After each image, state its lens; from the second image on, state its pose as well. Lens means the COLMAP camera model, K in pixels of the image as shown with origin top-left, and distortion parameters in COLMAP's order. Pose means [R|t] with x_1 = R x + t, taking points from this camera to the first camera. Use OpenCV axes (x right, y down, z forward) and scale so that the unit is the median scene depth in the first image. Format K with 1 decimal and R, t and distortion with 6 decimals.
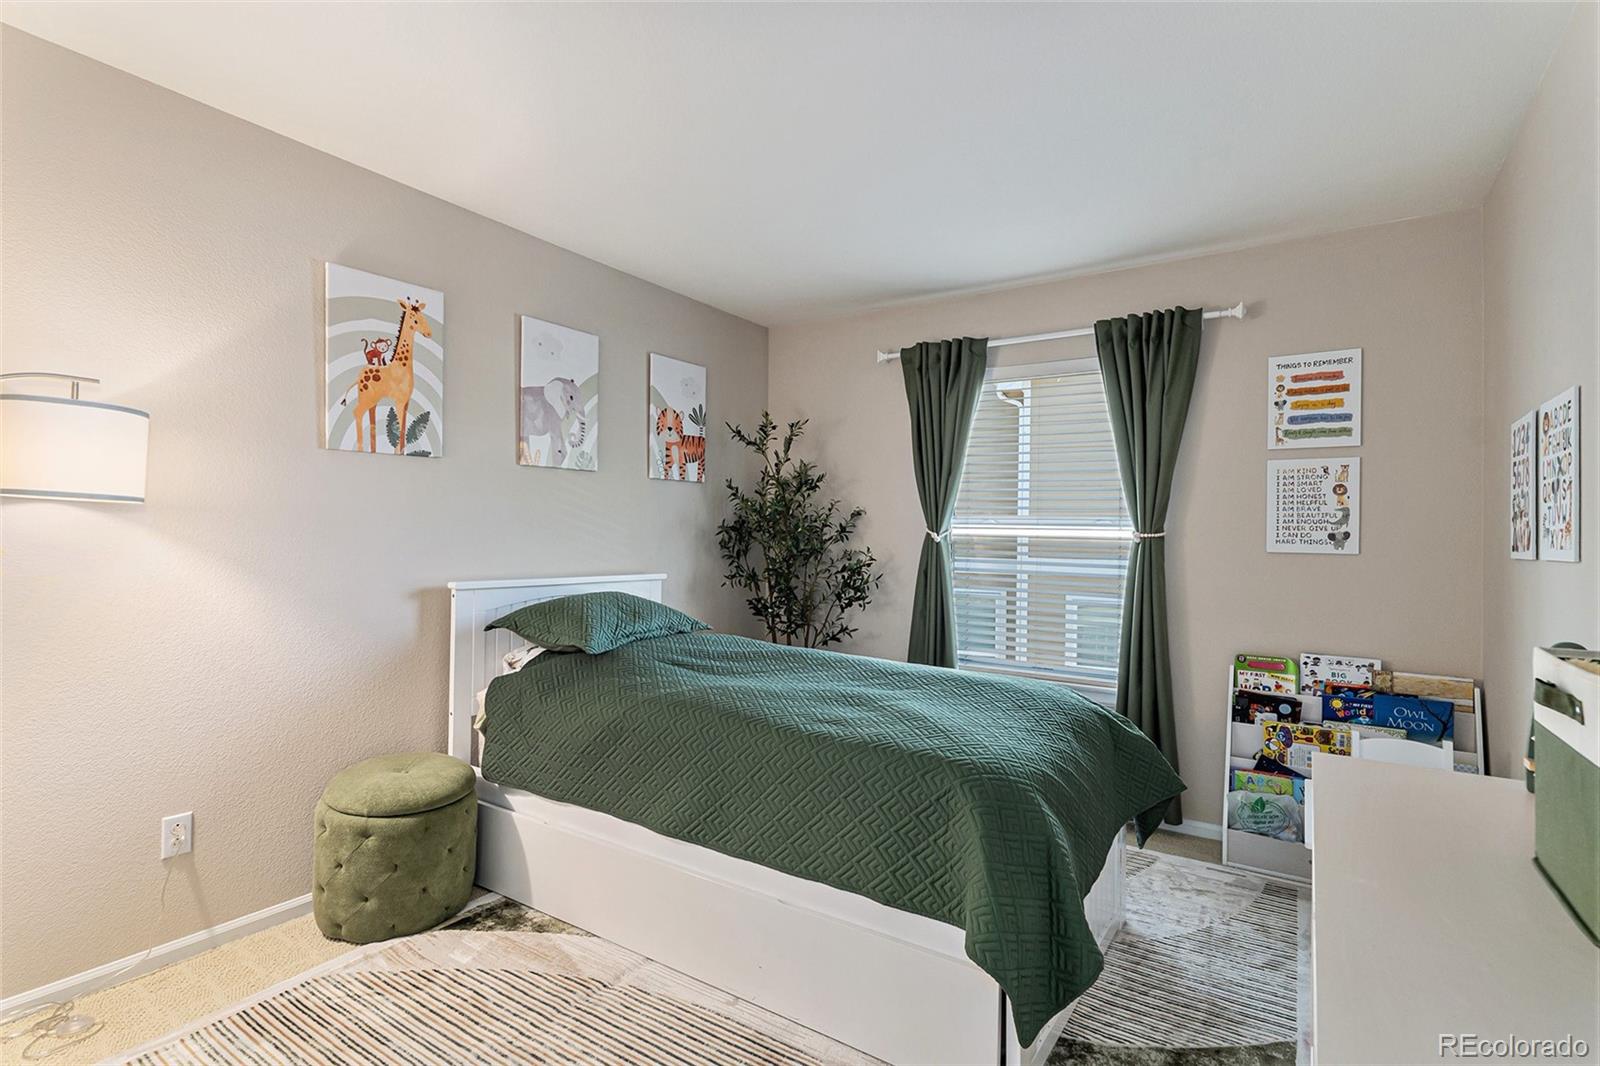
lens RADIAL K [[764.6, 0, 803.8], [0, 764.6, 537.0], [0, 0, 1]] dist [0.004212, -0.000807]
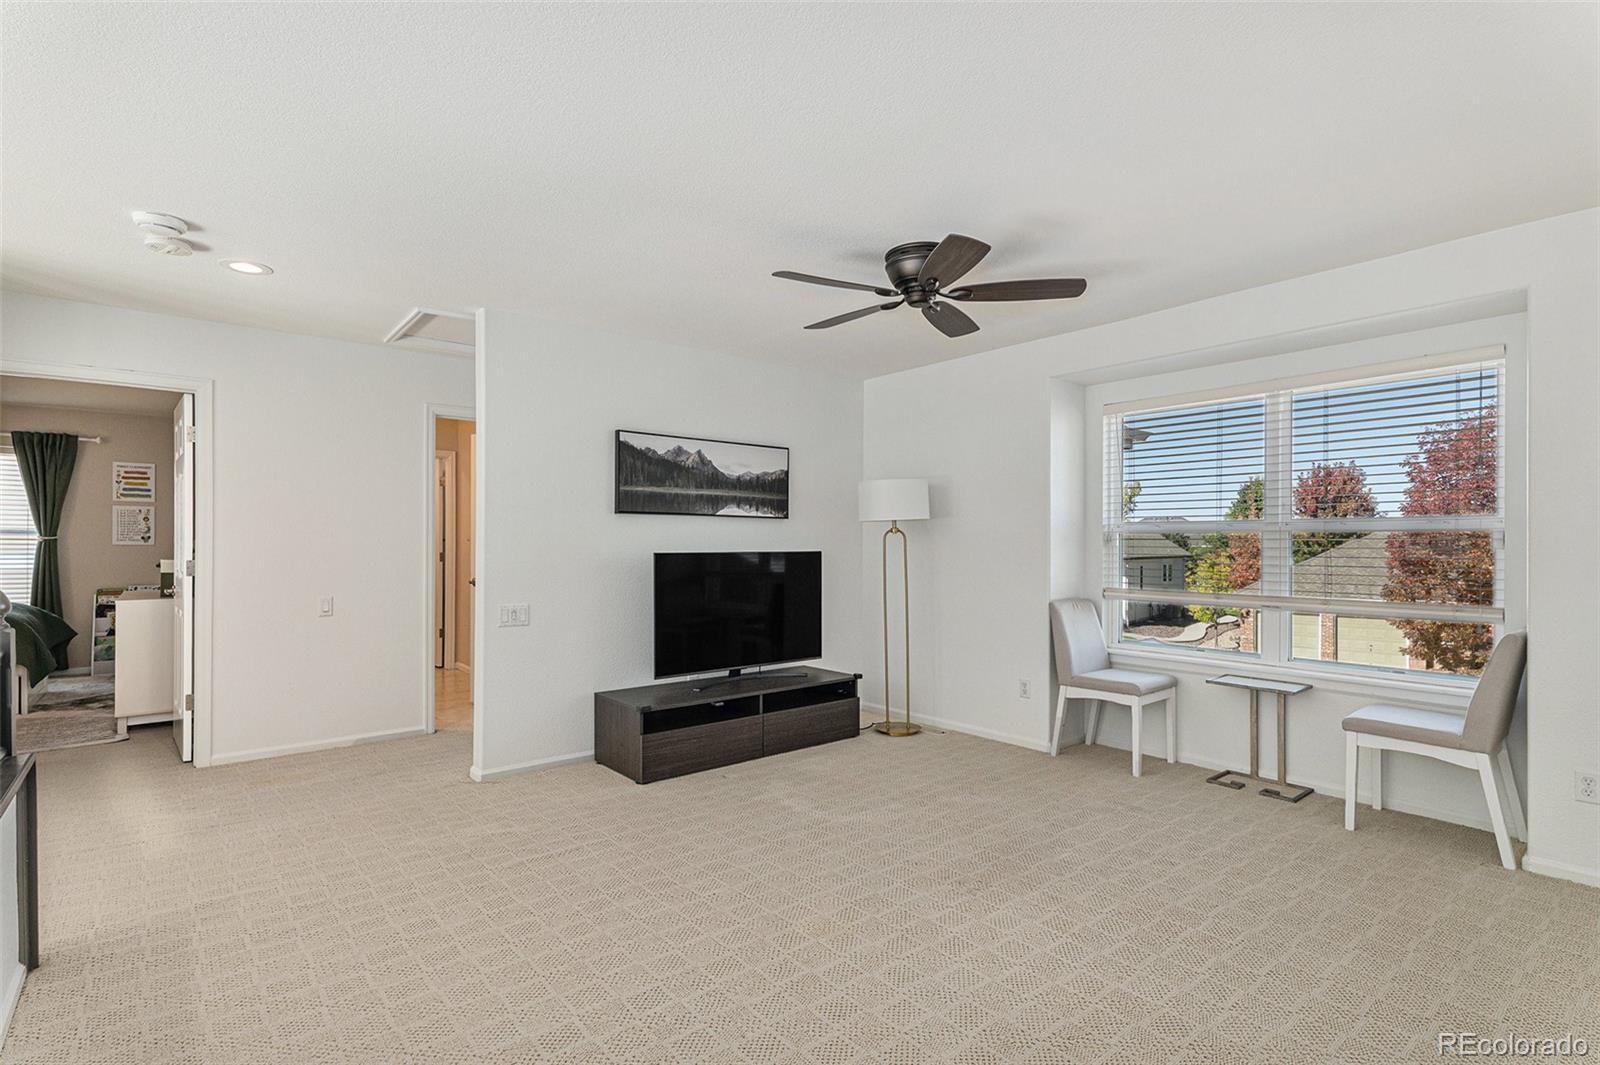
lens RADIAL K [[764.6, 0, 802.2], [0, 764.6, 538.0], [0, 0, 1]] dist [0.004212, -0.000807]
pose [[0.295043, -0.007750, 0.955453, -1.015860], [-0.002926, 0.999955, 0.009015, -0.027878], [-0.955480, -0.005455, 0.295007, -1.710932]]
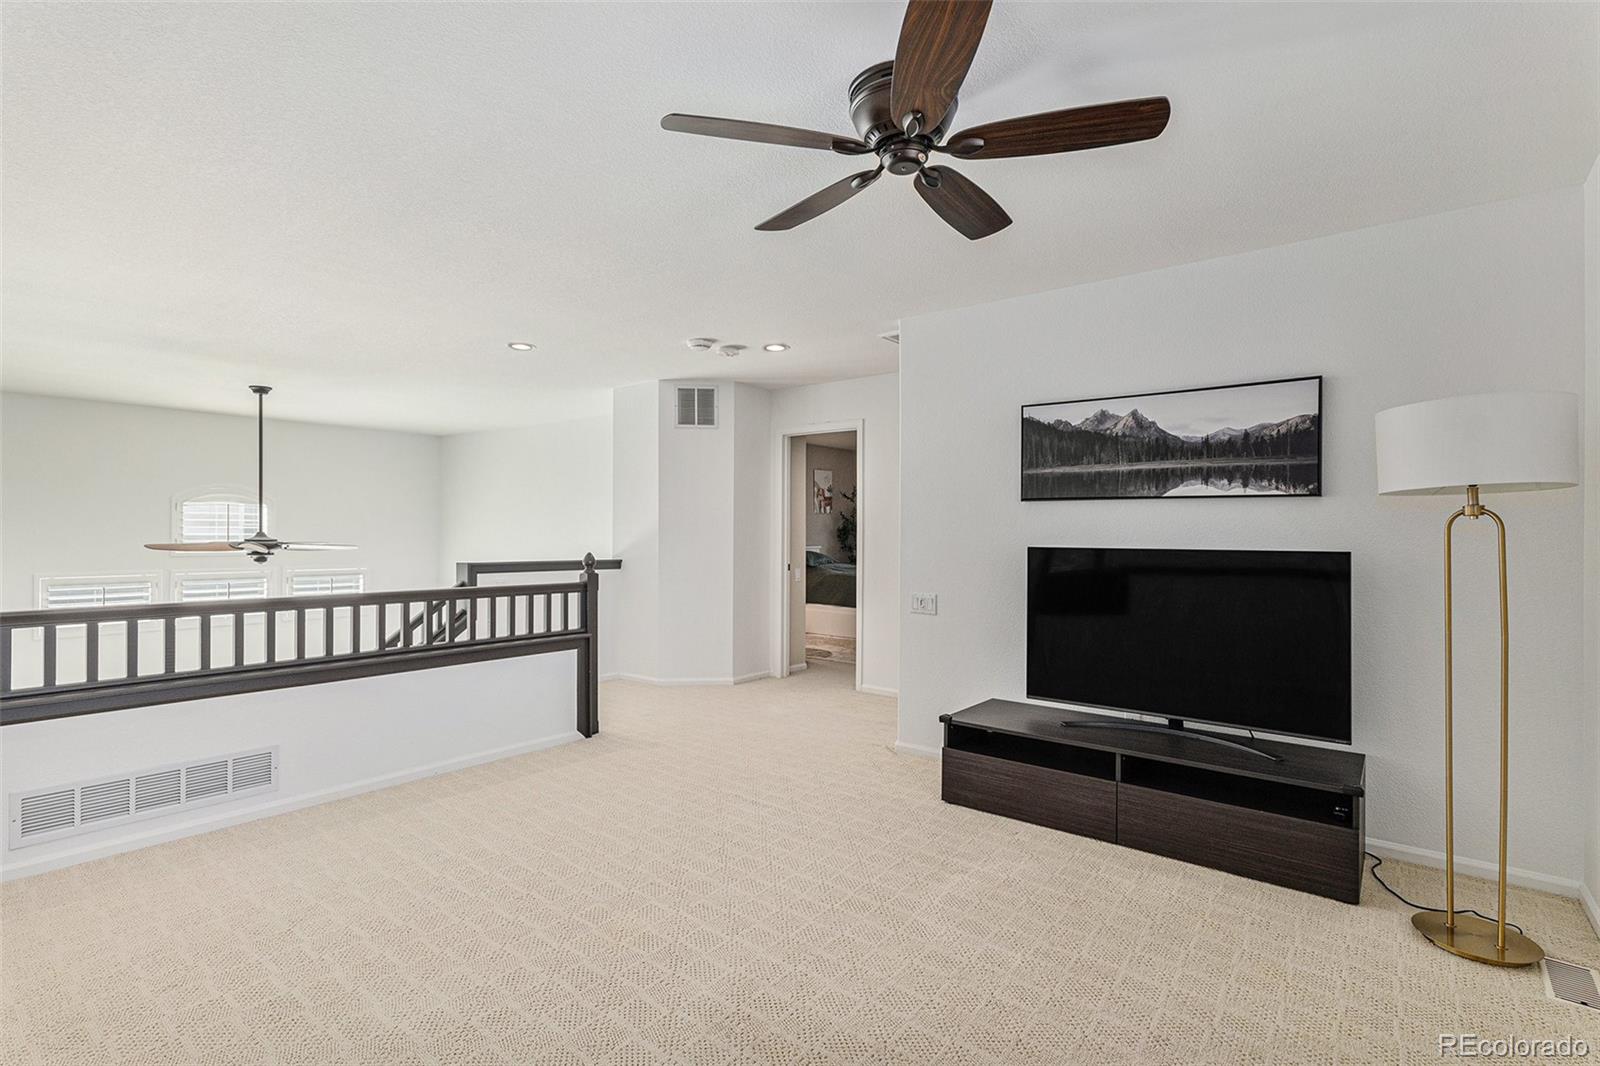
lens RADIAL K [[764.6, 0, 793.7], [0, 764.6, 533.0], [0, 0, 1]] dist [0.004212, -0.000807]
pose [[0.994878, -0.005651, -0.100922, 0.011722], [0.006028, 0.999976, 0.003425, -0.014479], [0.100901, -0.004016, 0.994888, -2.249468]]
